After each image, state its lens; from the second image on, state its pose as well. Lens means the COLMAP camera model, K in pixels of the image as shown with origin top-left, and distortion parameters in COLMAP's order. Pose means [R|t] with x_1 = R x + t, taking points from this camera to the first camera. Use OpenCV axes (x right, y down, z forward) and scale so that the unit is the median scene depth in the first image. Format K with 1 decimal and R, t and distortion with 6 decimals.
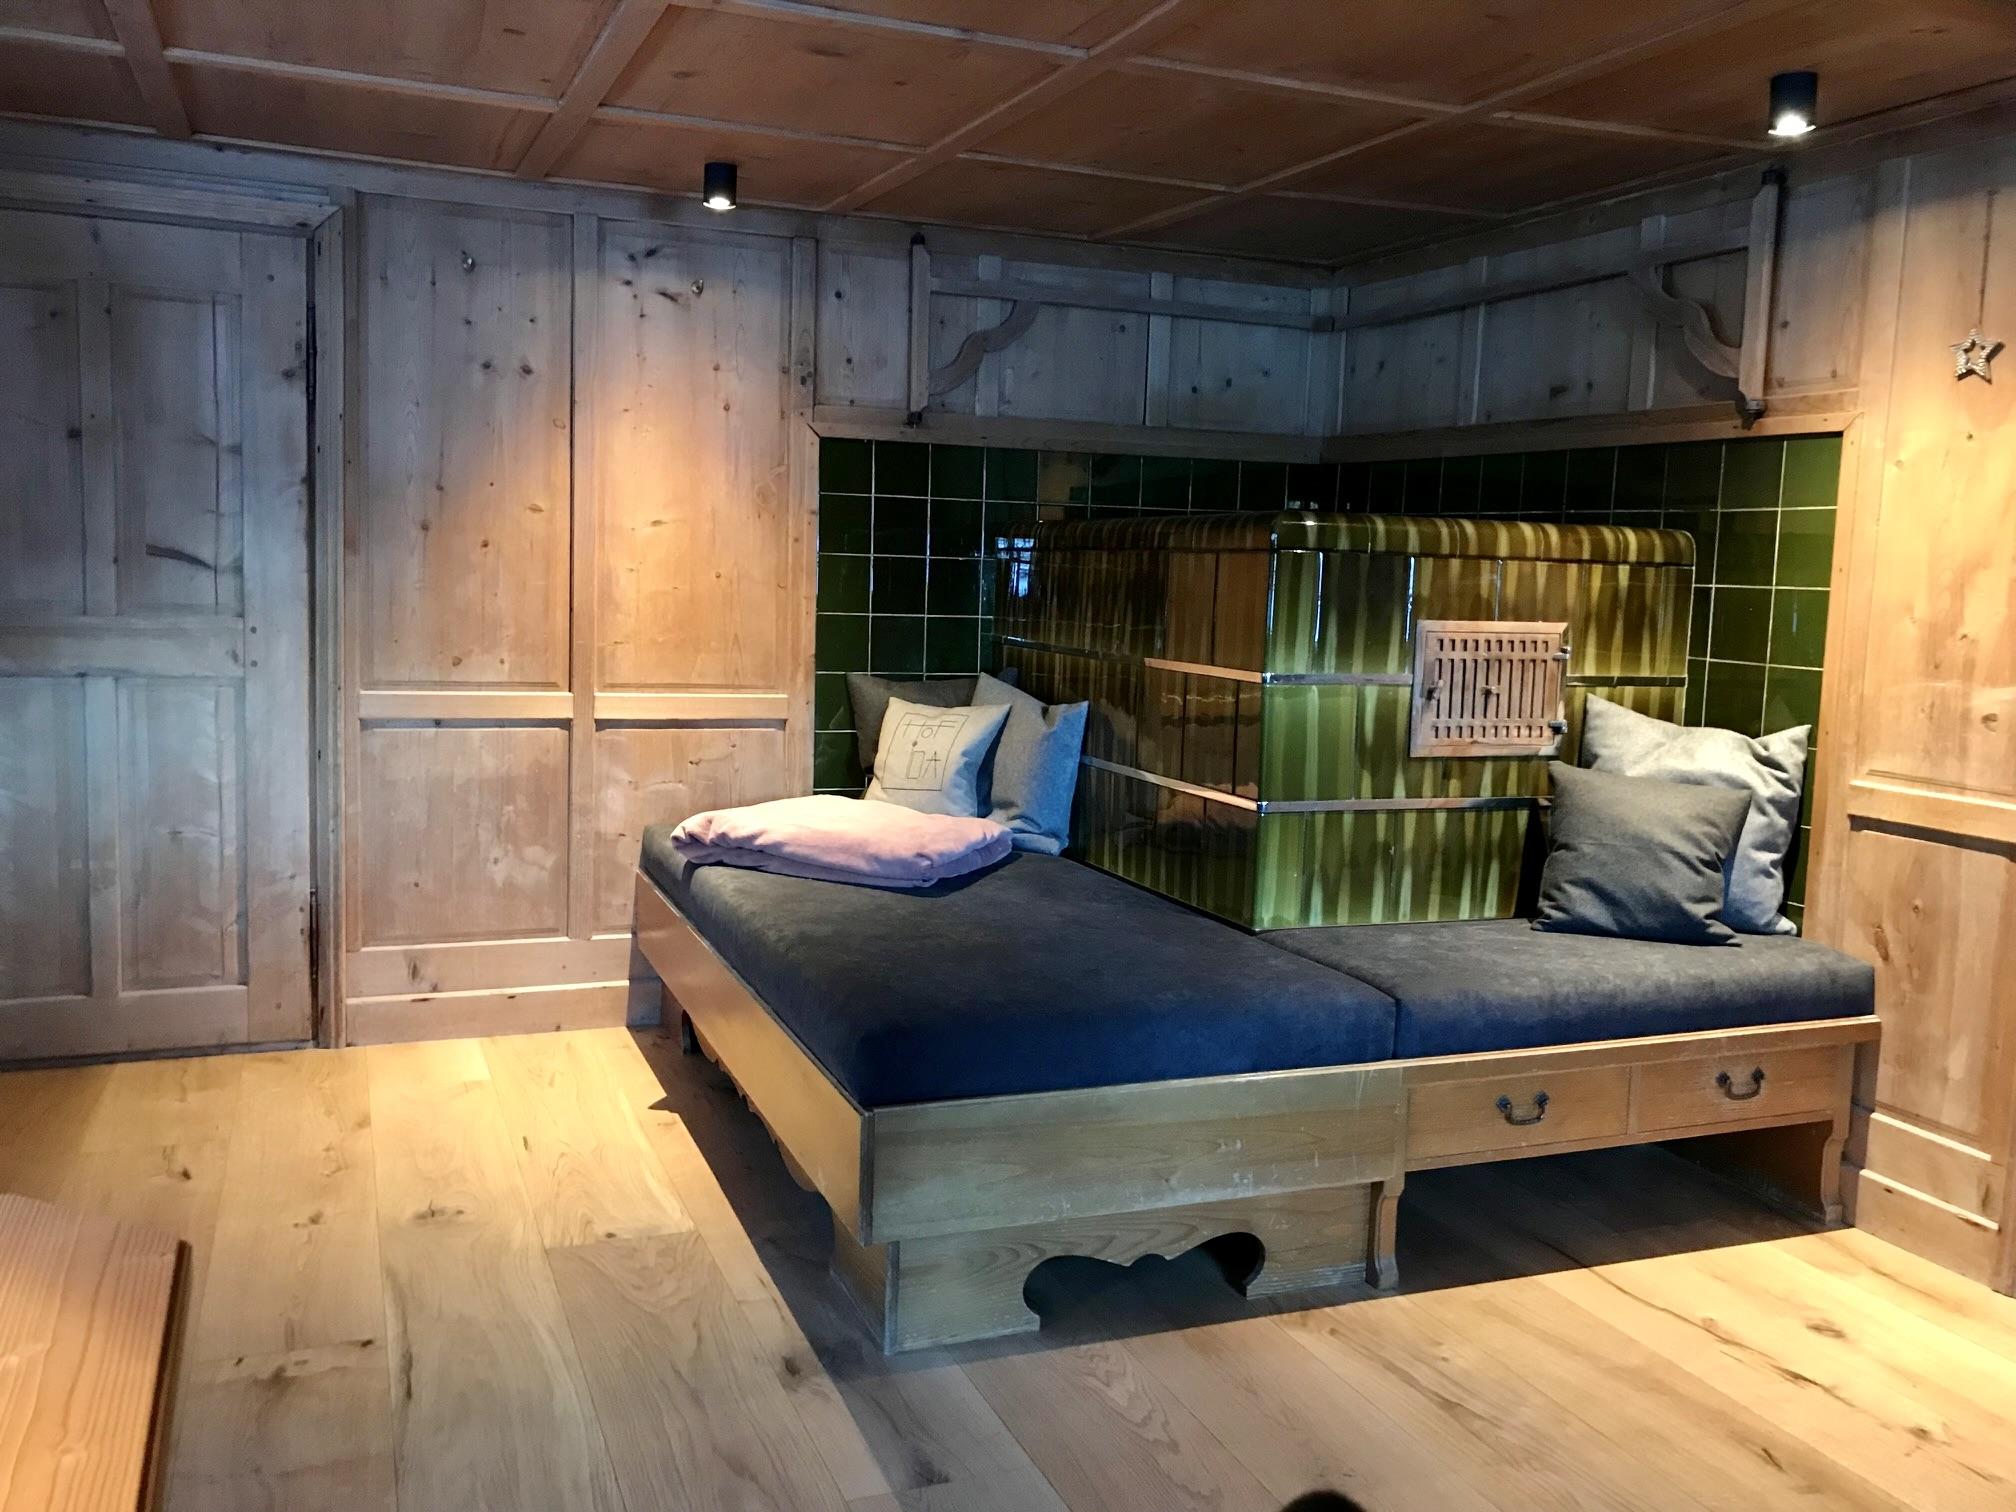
lens RADIAL K [[1616.2, 0, 1008.0], [0, 1616.2, 756.0], [0, 0, 1]] dist [0.025097, -0.045810]
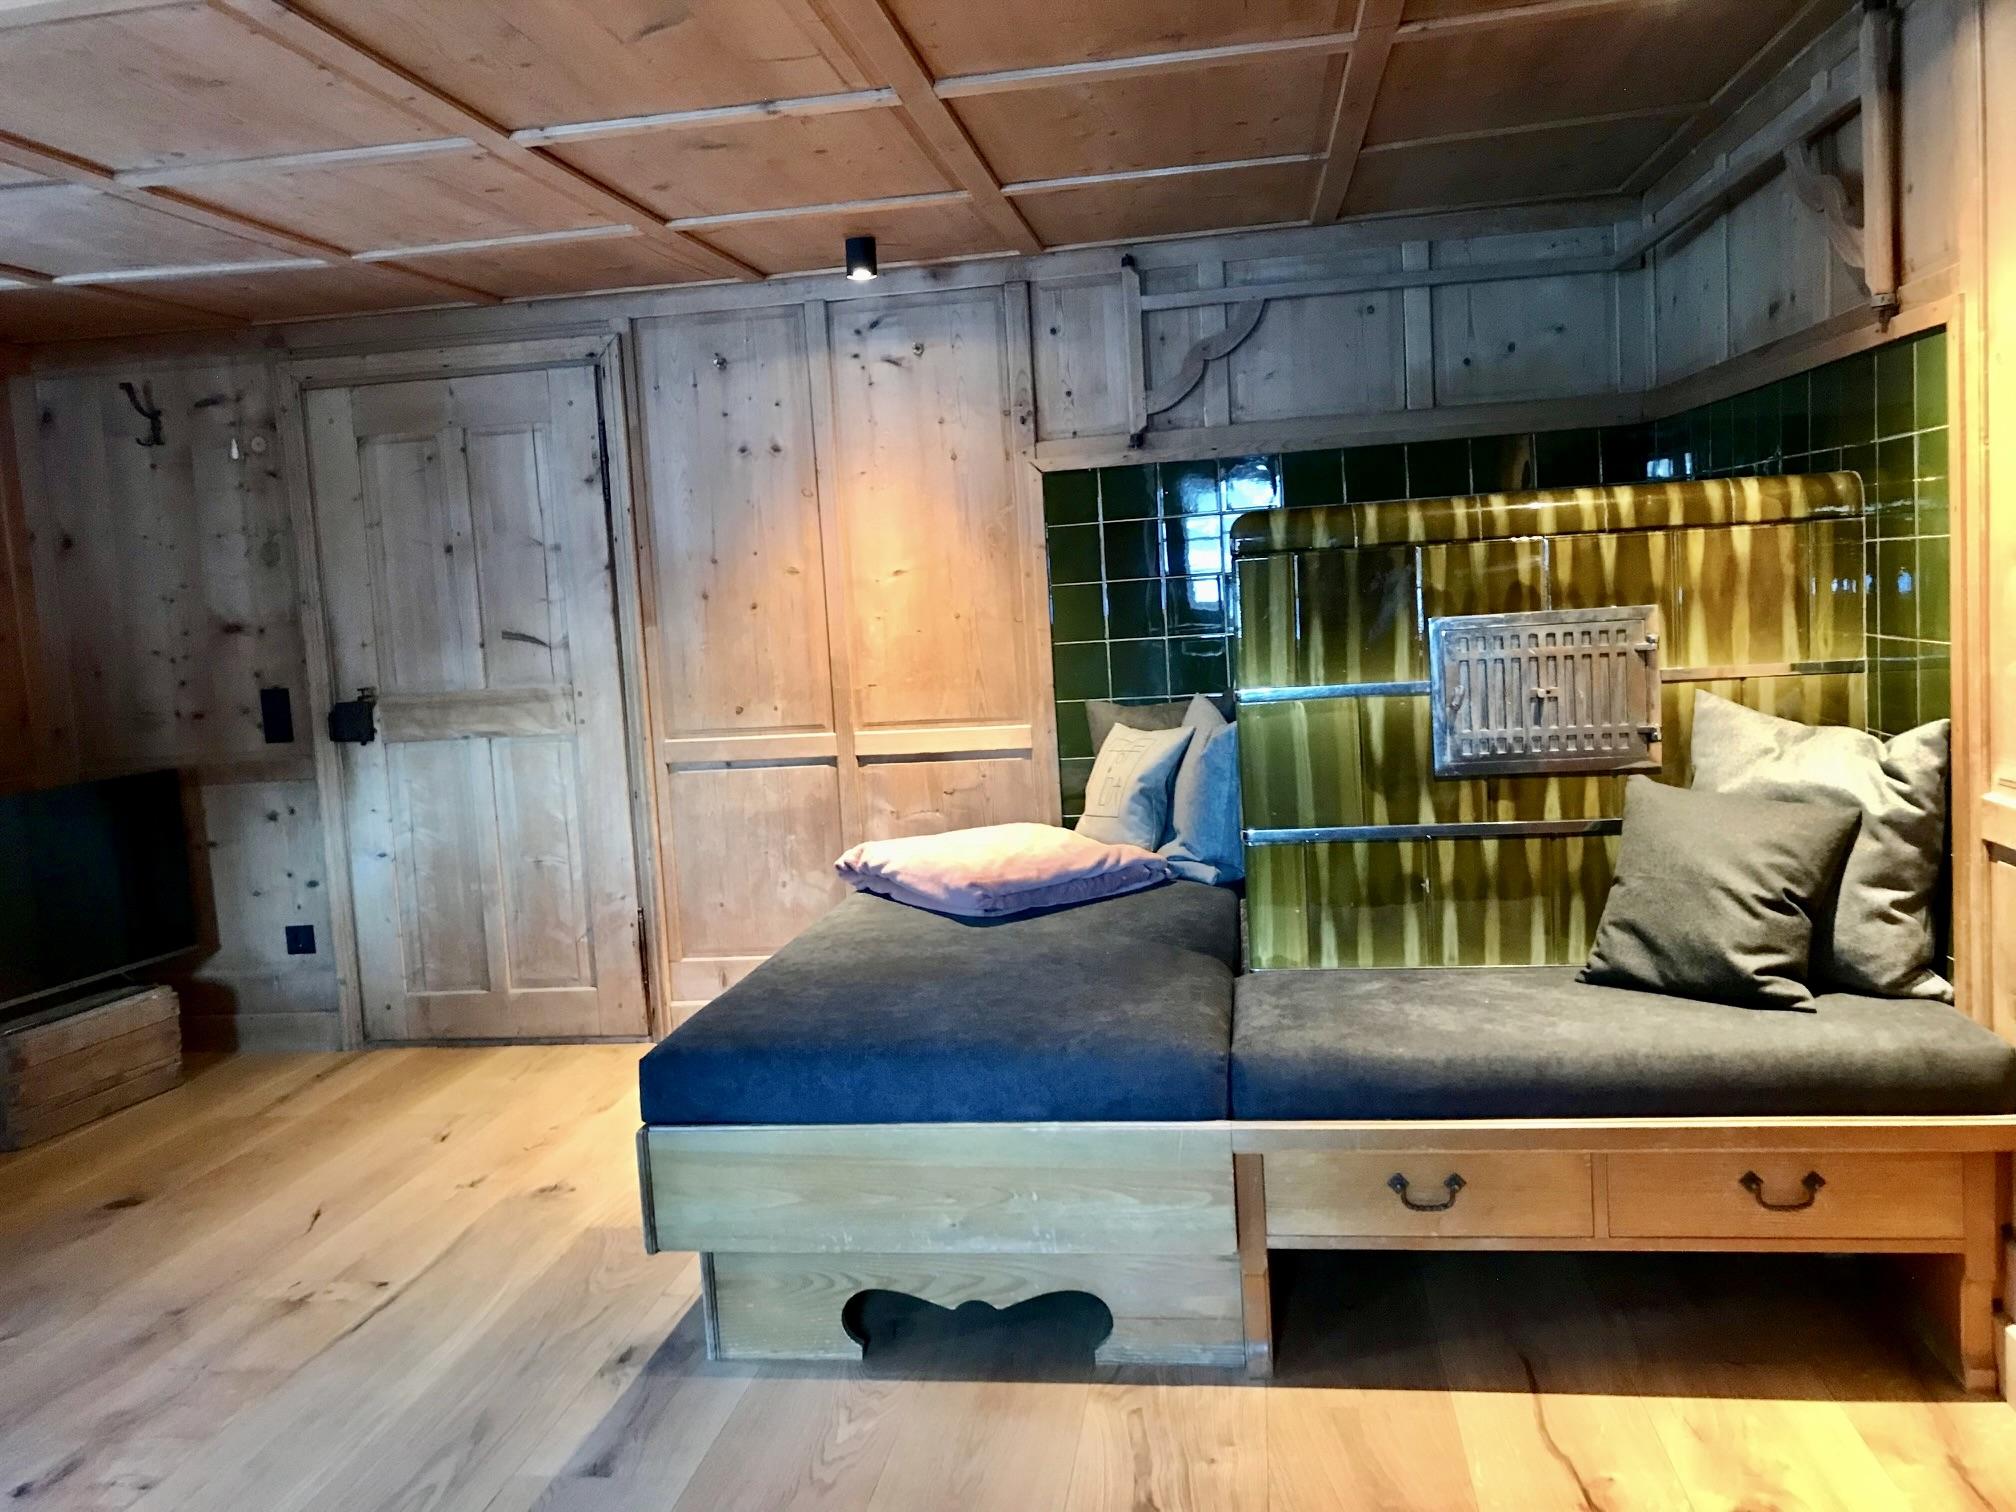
lens RADIAL K [[1616.2, 0, 1008.0], [0, 1616.2, 756.0], [0, 0, 1]] dist [0.025097, -0.045810]
pose [[0.862390, -0.033914, -0.505108, 0.427361], [0.030730, 0.999421, -0.014638, -0.003734], [0.505311, -0.002898, 0.862932, 0.118728]]
